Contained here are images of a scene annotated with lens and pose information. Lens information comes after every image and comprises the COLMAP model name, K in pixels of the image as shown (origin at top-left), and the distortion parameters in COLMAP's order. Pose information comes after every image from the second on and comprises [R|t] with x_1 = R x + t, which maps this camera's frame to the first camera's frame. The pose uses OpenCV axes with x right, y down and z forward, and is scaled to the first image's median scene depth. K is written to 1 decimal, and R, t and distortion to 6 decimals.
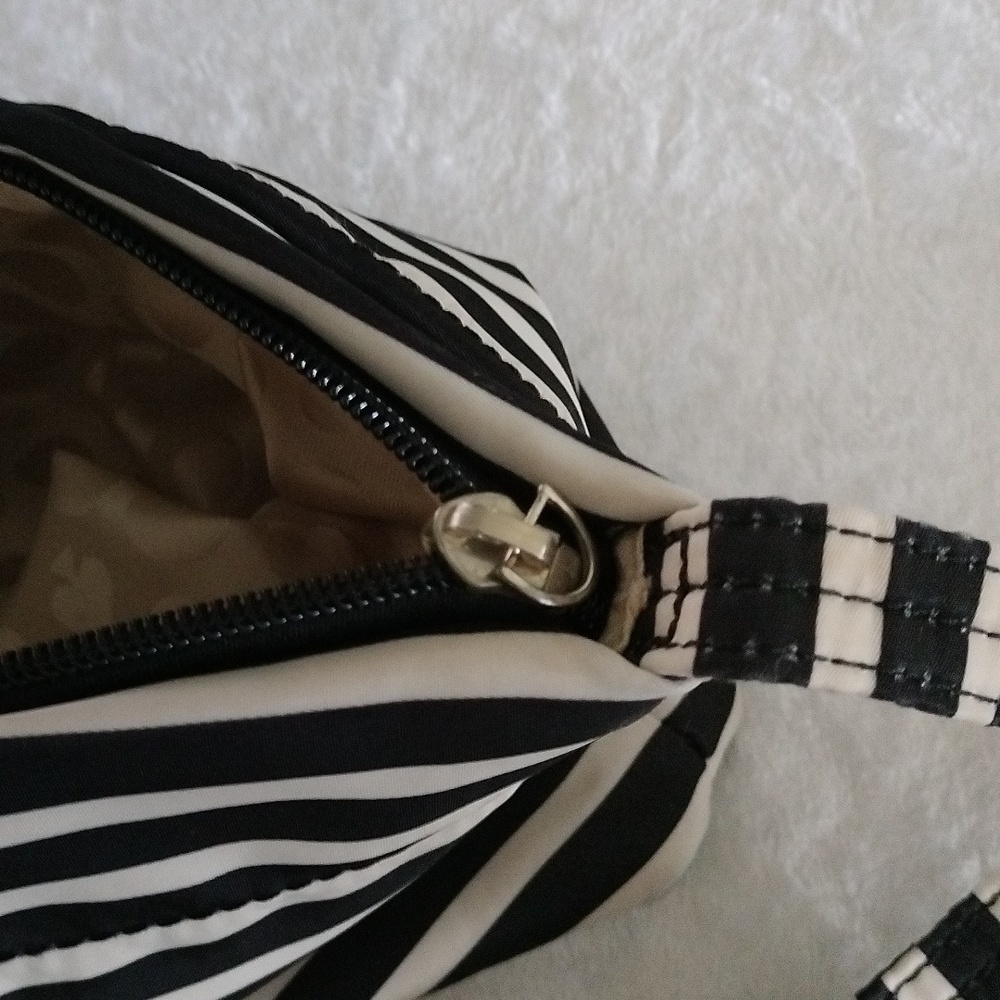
lens RADIAL K [[1663.7, 0, 500.0], [0, 1663.7, 500.0], [0, 0, 1]] dist [0.058937, 0.013266]
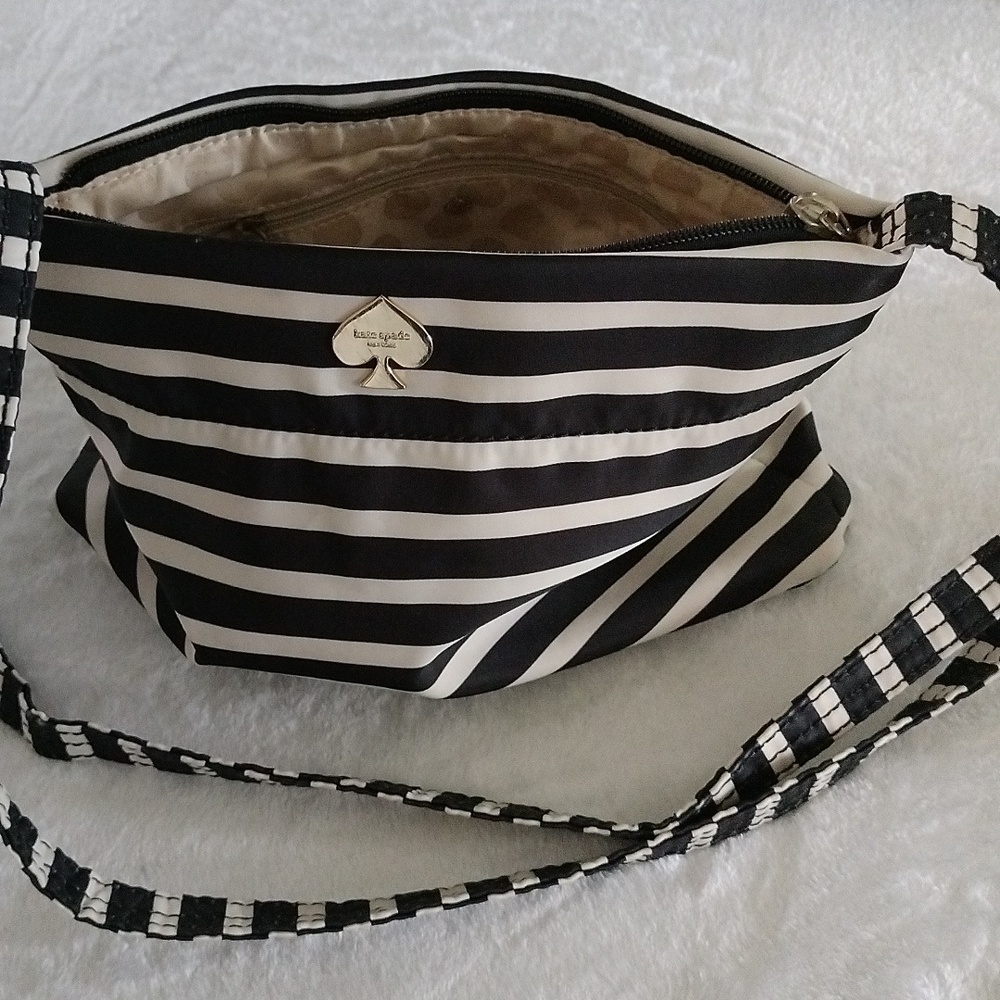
lens RADIAL K [[1663.7, 0, 500.0], [0, 1663.7, 500.0], [0, 0, 1]] dist [0.058937, 0.013266]
pose [[0.995607, 0.059422, 0.072359, -0.322718], [-0.027957, 0.926219, -0.375947, 0.708120], [-0.089360, 0.372272, 0.923812, -0.557738]]
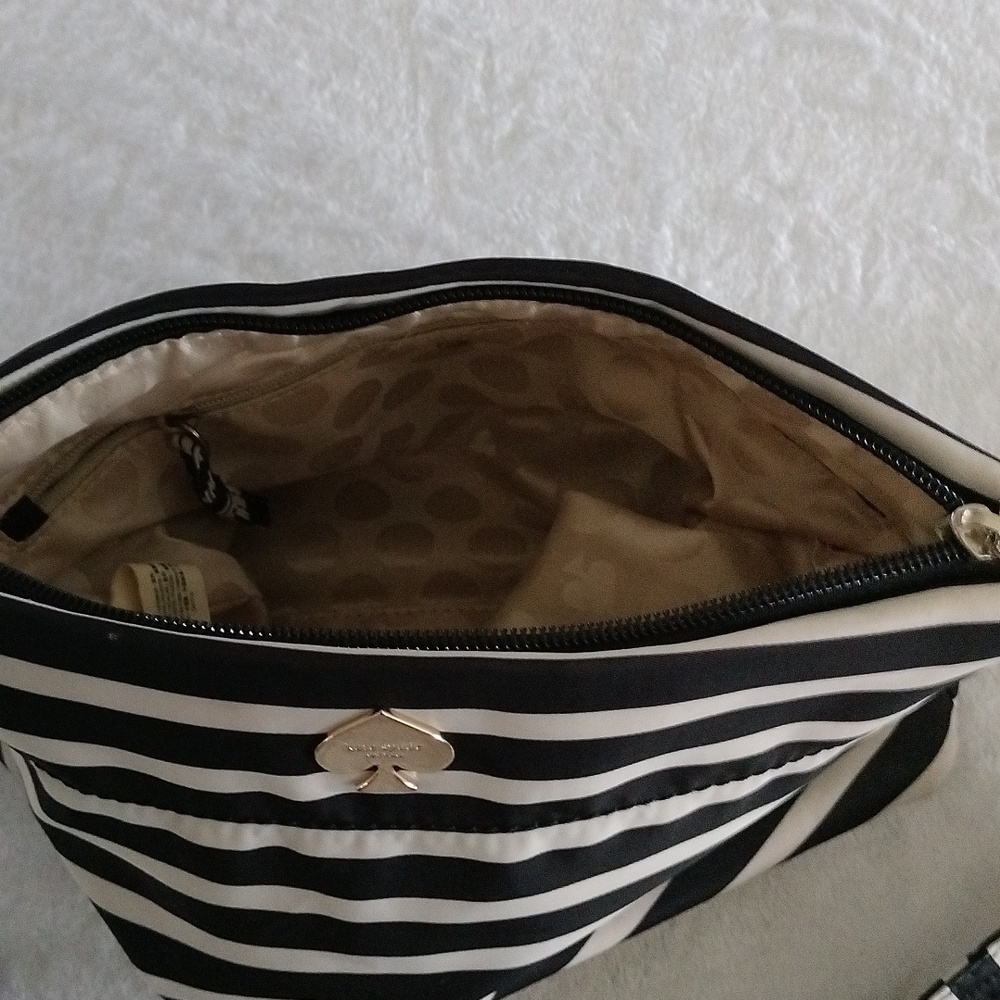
lens RADIAL K [[1638.0, 0, 500.0], [0, 1638.0, 500.0], [0, 0, 1]] dist [0.118628, -0.232560]
pose [[0.993721, -0.013431, 0.111077, -0.362170], [0.017768, 0.999114, -0.038146, 0.025327], [-0.110466, 0.039880, 0.993079, -0.335111]]
